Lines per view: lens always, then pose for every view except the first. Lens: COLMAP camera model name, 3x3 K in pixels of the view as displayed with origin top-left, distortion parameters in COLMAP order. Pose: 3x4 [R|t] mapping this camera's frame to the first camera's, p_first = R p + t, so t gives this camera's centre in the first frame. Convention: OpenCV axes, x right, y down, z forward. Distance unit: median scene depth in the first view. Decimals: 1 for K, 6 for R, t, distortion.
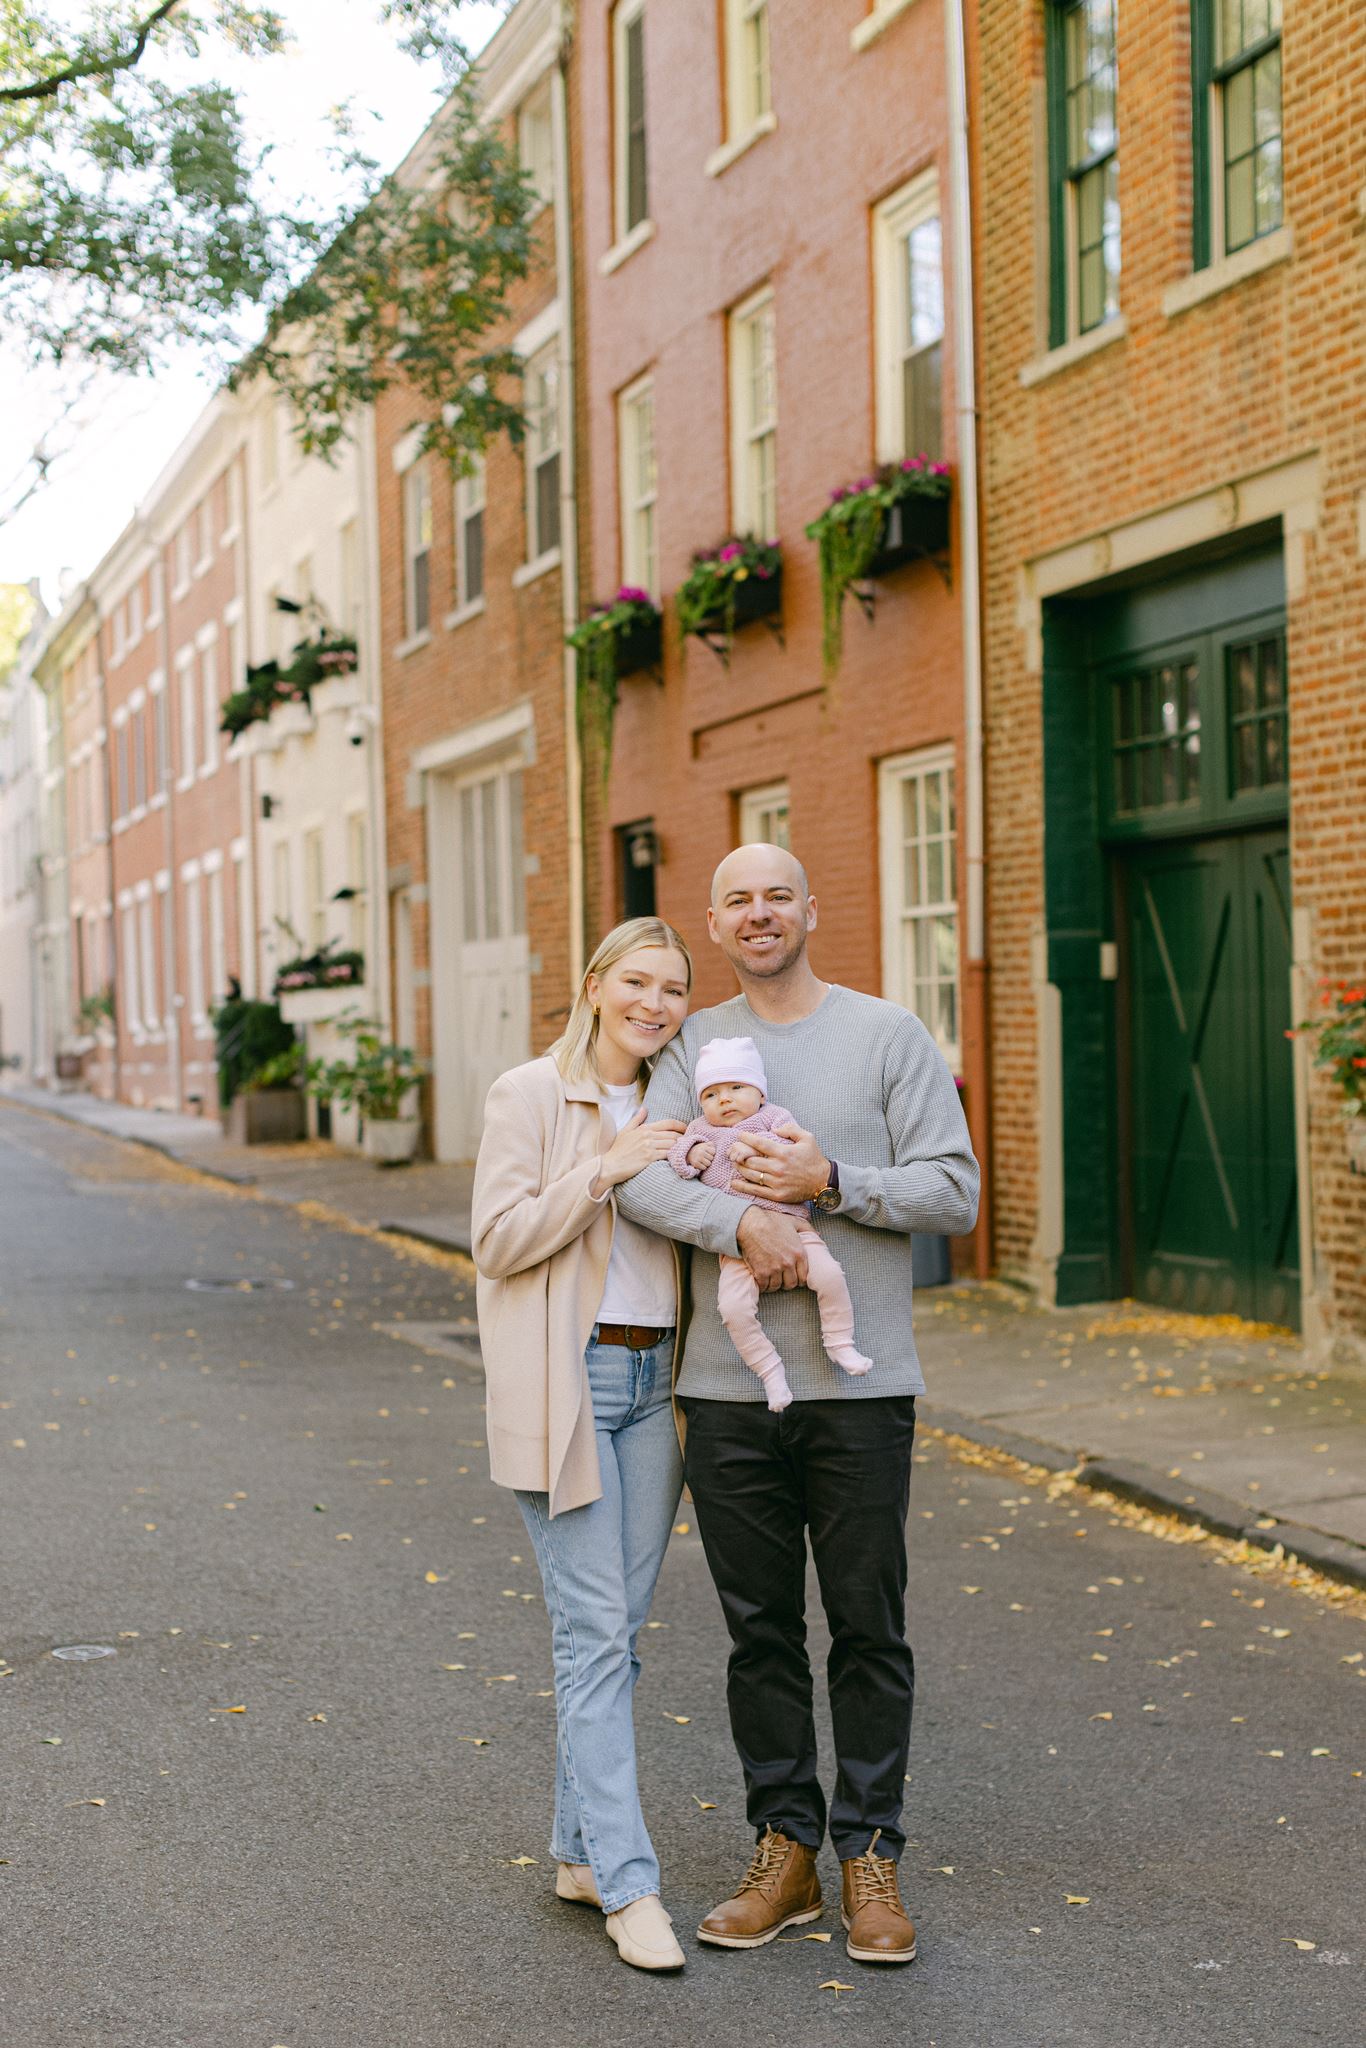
lens RADIAL K [[3143.8, 0, 679.6], [0, 3143.8, 1141.4], [0, 0, 1]] dist [0.015516, 0.046370]
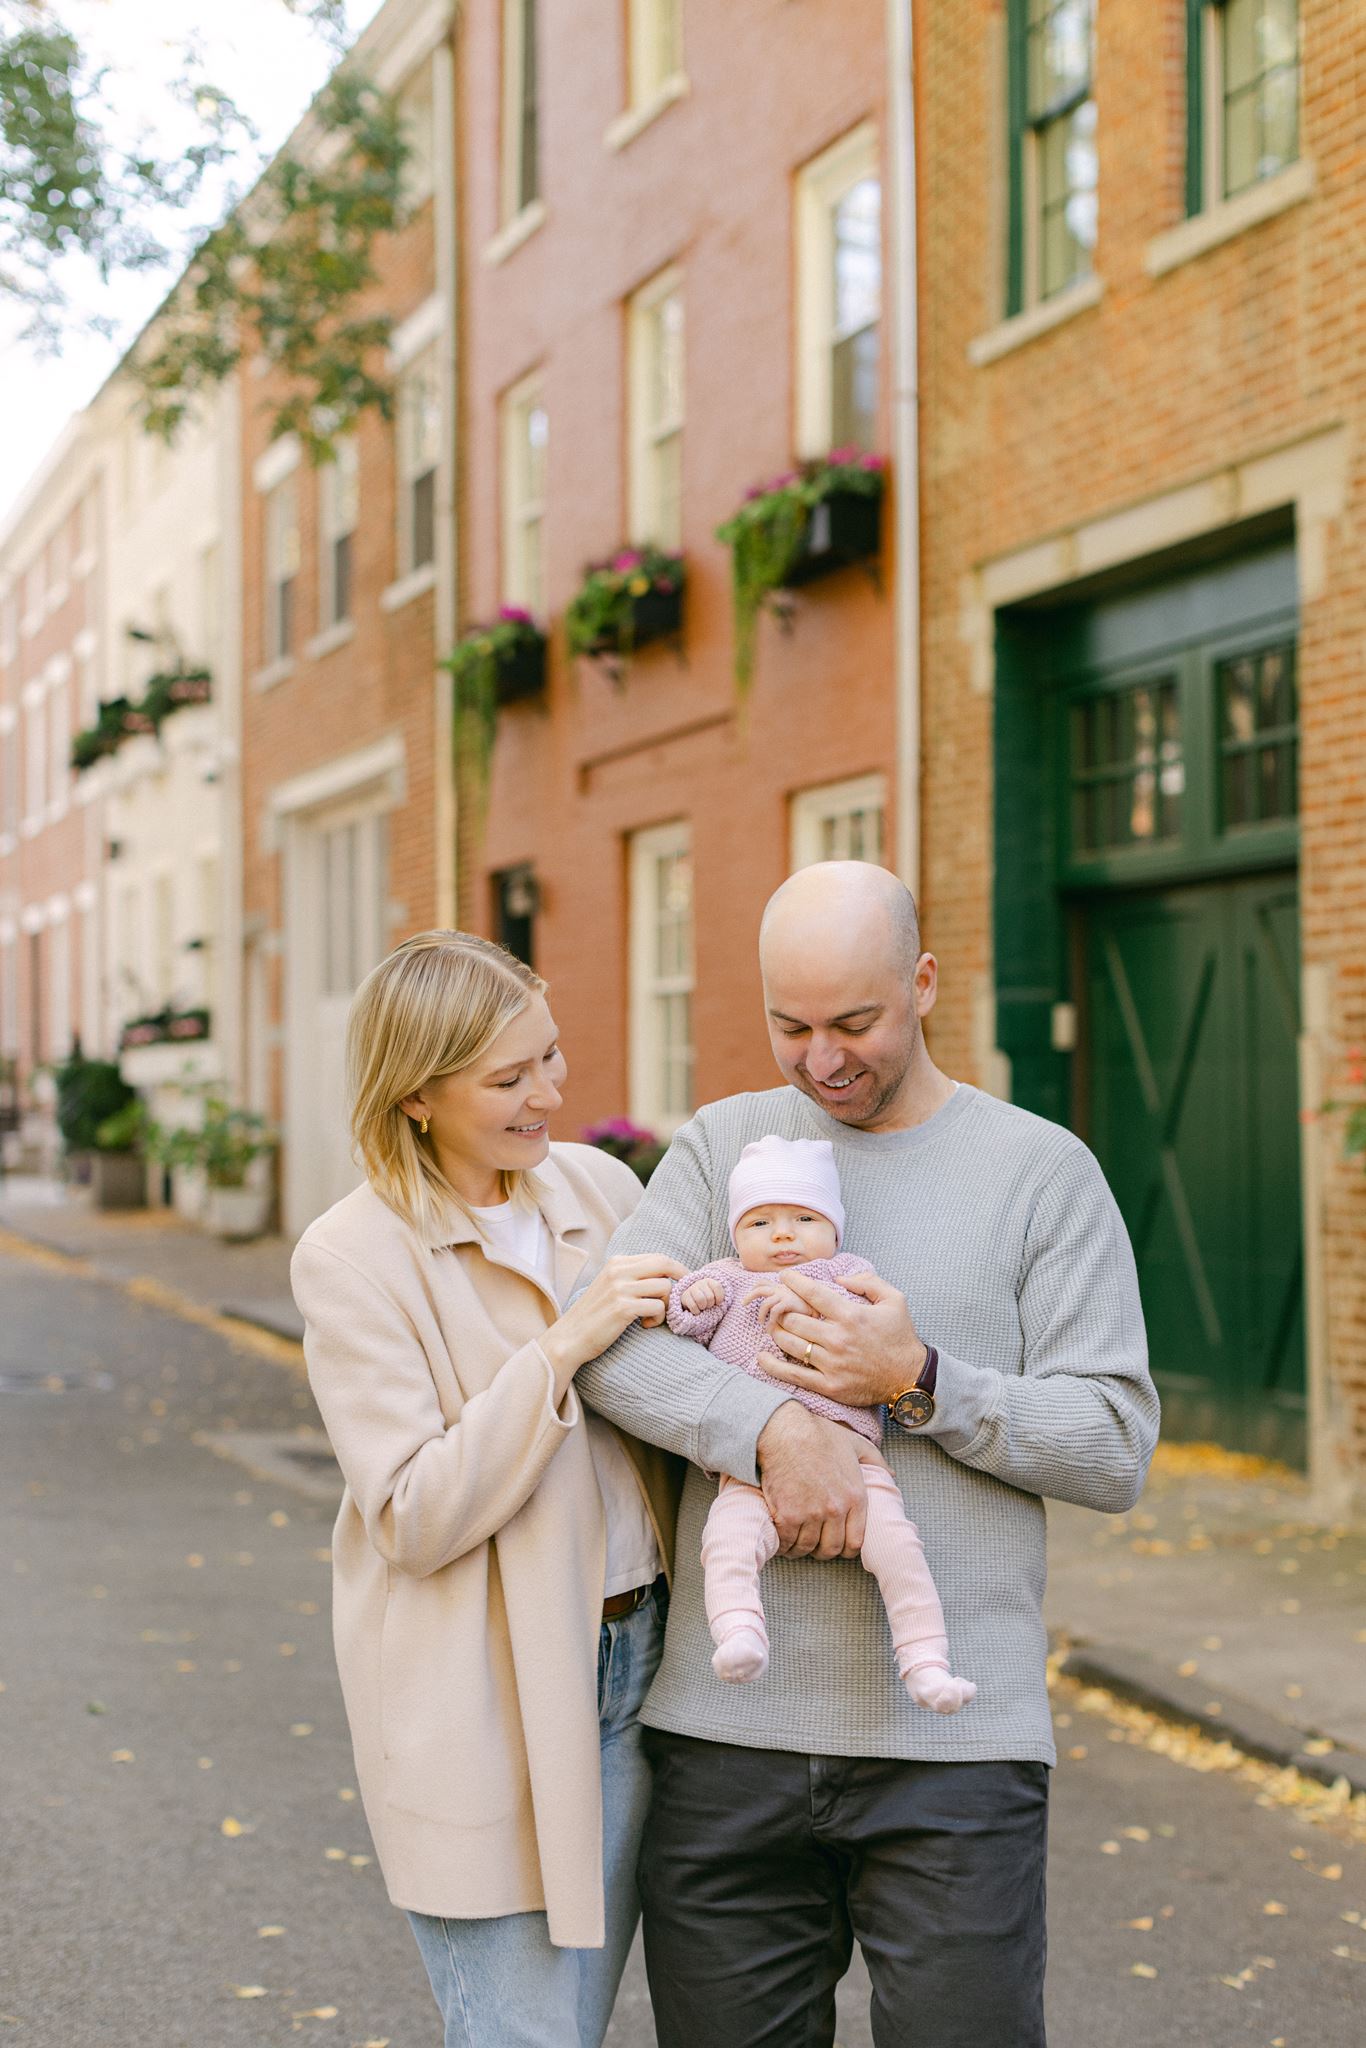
lens RADIAL K [[3169.6, 0, 683.0], [0, 3169.6, 1024.0], [0, 0, 1]] dist [0.017552, 0.023551]
pose [[0.998913, 0.019374, 0.042407, -0.004433], [-0.016831, 0.998084, -0.059536, -0.004681], [-0.043479, 0.058758, 0.997325, 0.136204]]
